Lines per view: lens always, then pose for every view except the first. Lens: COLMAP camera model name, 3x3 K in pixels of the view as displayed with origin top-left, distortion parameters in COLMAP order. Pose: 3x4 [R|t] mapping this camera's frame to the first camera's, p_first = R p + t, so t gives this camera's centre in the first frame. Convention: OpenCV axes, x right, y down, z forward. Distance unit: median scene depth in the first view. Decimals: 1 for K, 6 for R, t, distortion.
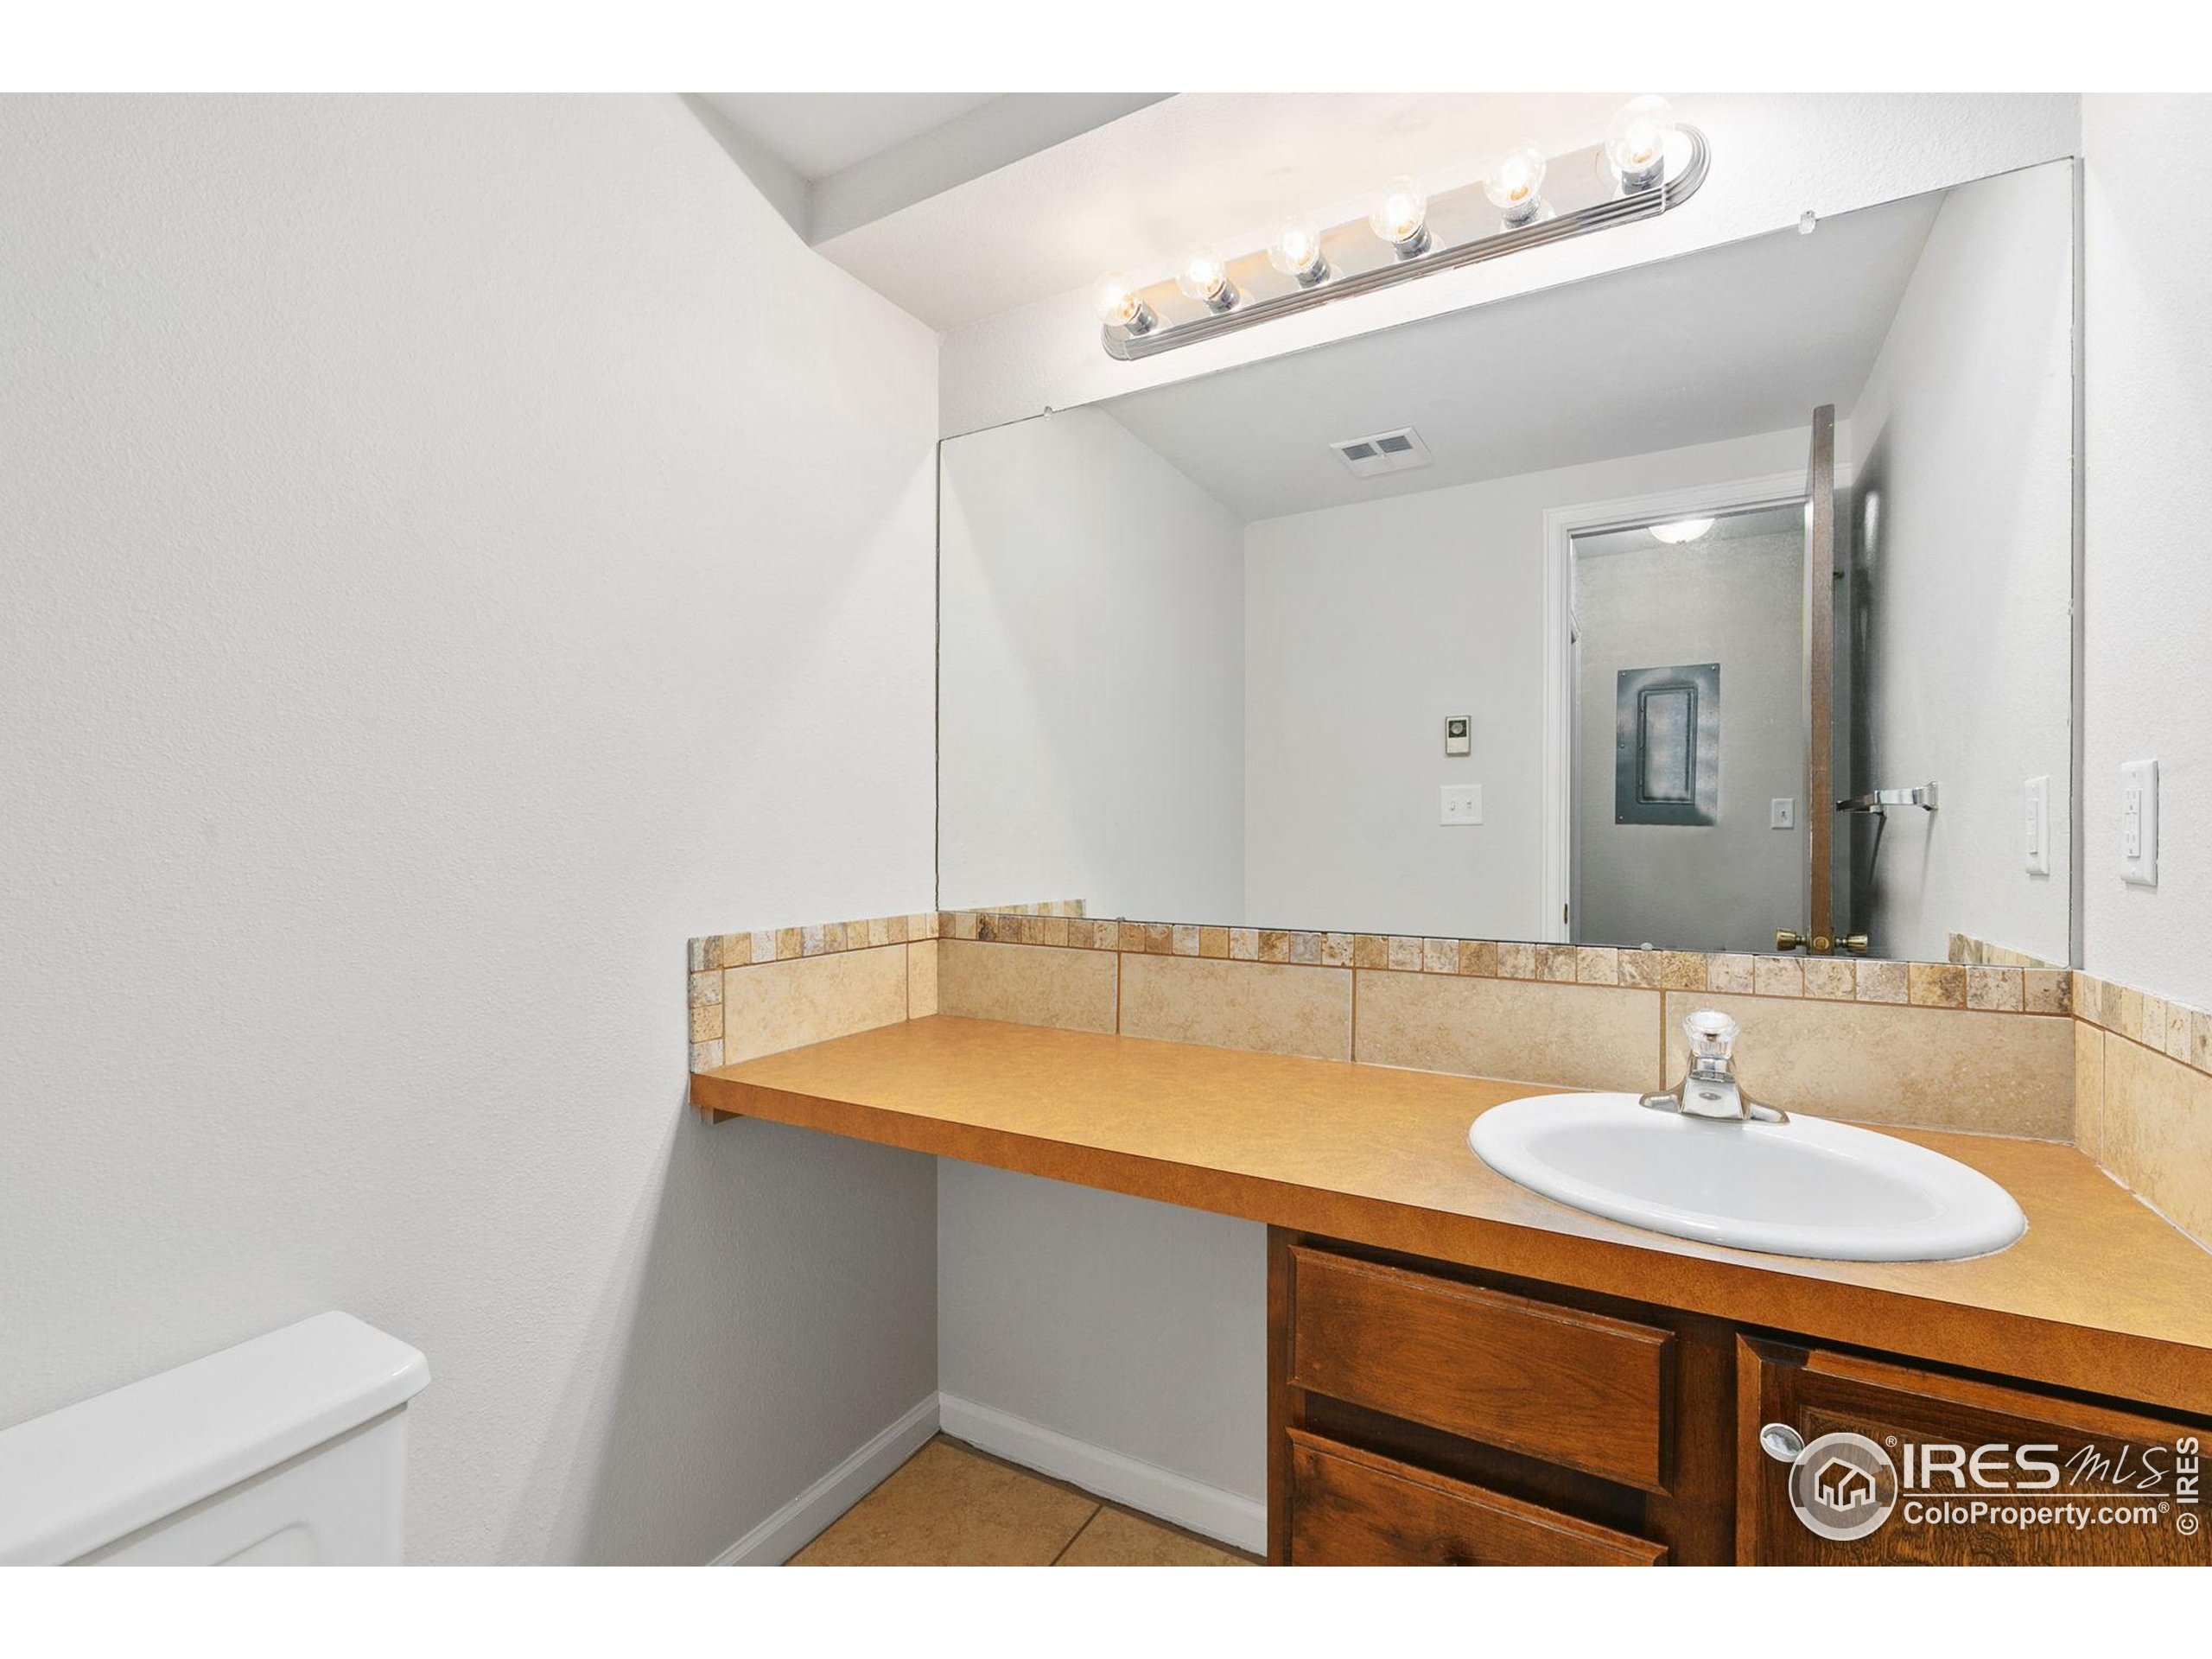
lens RADIAL K [[1016.2, 0, 1100.2], [0, 1016.2, 837.7], [0, 0, 1]] dist [0.001179, 0.000611]
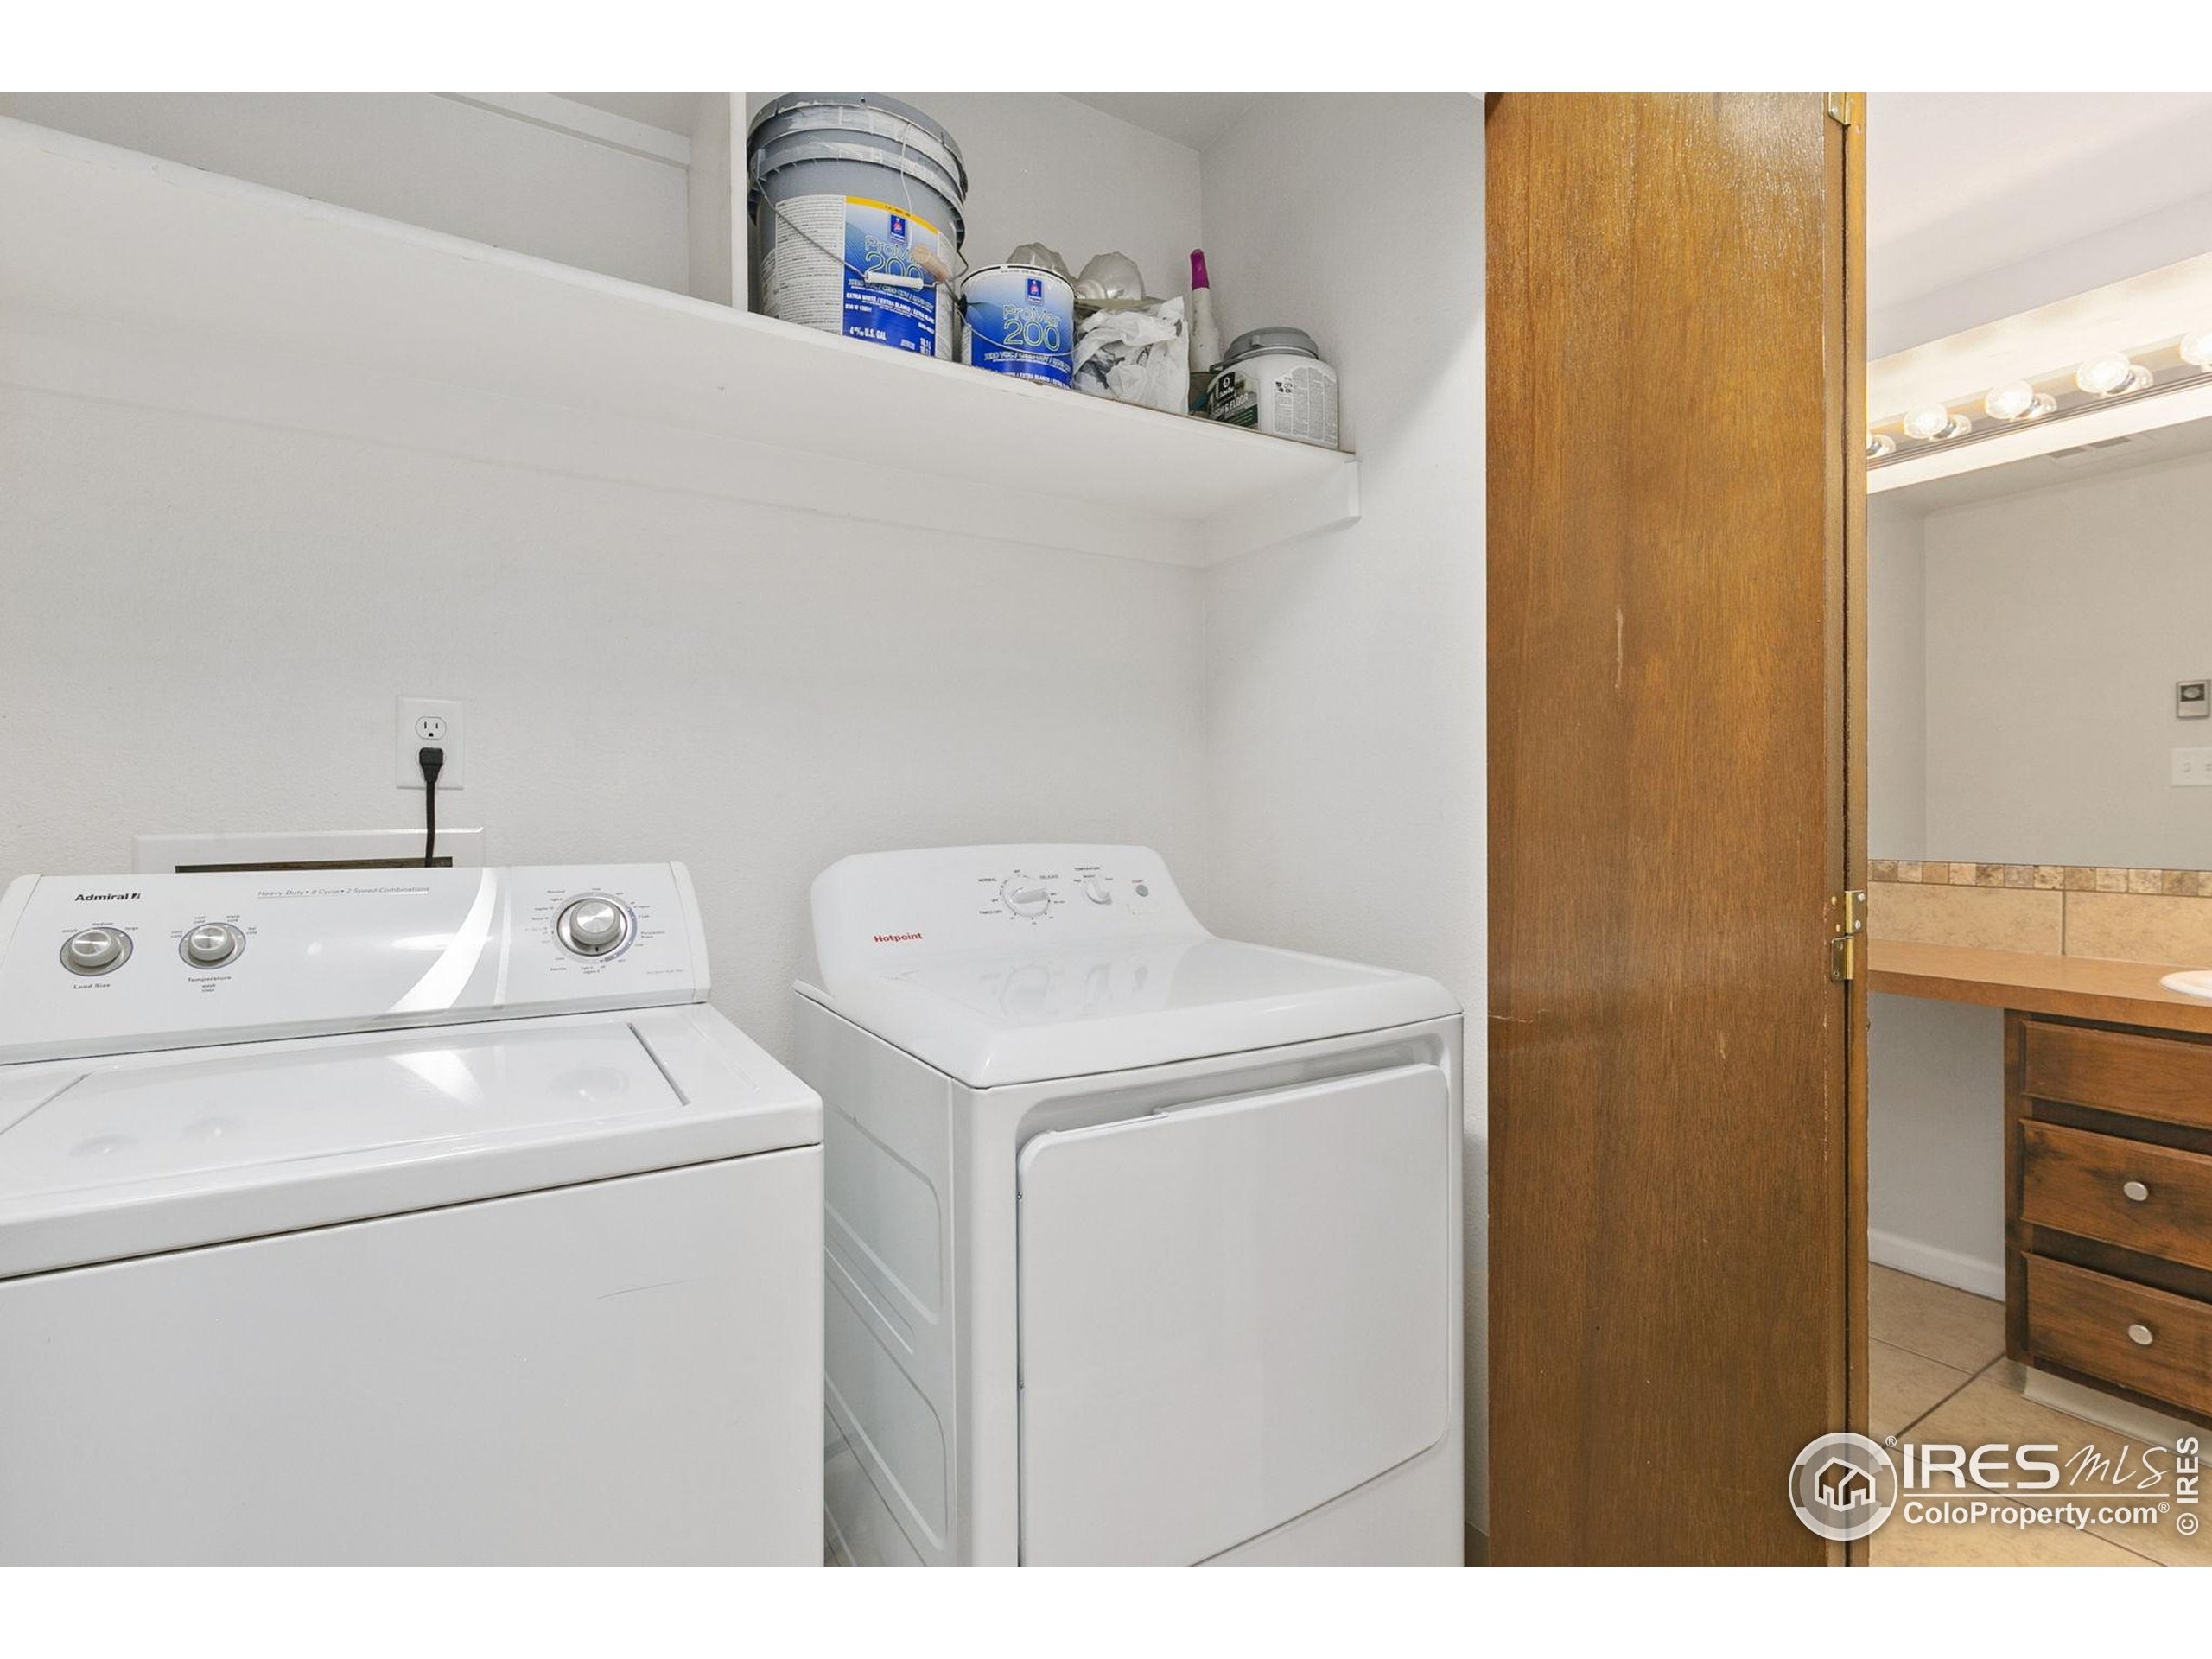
lens RADIAL K [[1016.2, 0, 1106.5], [0, 1016.2, 818.0], [0, 0, 1]] dist [0.001179, 0.000611]
pose [[0.876035, -0.005308, -0.482218, -0.251892], [0.010844, 0.999903, 0.008695, -0.001995], [0.482125, -0.012846, 0.876008, -0.950824]]
